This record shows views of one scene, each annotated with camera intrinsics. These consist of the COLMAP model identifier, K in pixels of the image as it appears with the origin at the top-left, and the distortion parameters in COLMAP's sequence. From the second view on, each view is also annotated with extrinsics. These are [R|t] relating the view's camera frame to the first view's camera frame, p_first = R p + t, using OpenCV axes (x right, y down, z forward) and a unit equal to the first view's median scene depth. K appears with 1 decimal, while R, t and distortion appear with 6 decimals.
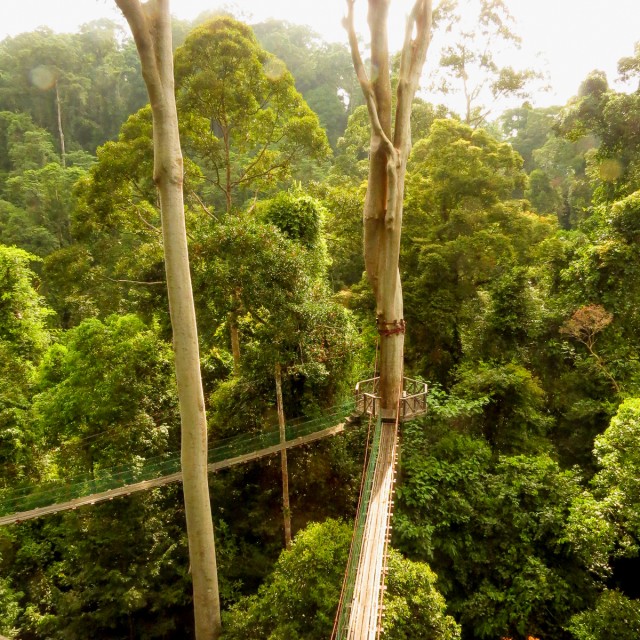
lens RADIAL K [[600.8, 0, 319.6], [0, 600.8, 320.3], [0, 0, 1]] dist [-0.032506, 0.000000]
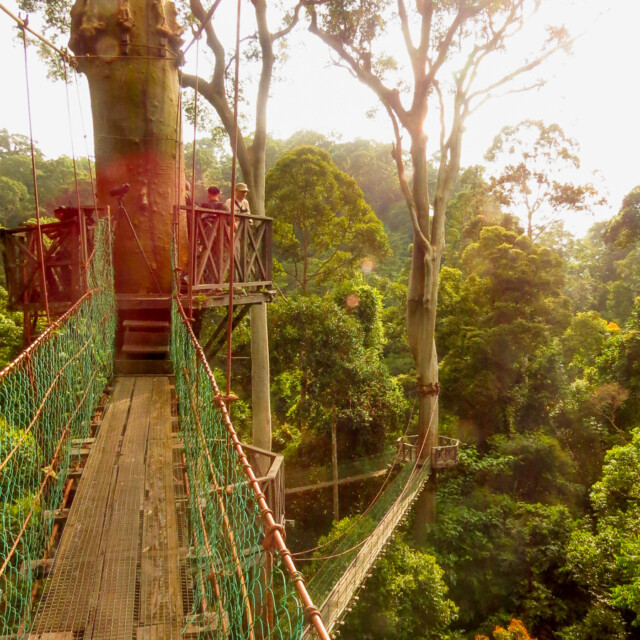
lens RADIAL K [[620.0, 0, 318.2], [0, 620.0, 321.0], [0, 0, 1]] dist [-0.056401, 0.000000]
pose [[0.990202, 0.029549, -0.136479, 0.064021], [-0.053318, 0.983311, -0.173944, 0.100636], [0.129061, 0.179516, 0.975252, -0.256779]]
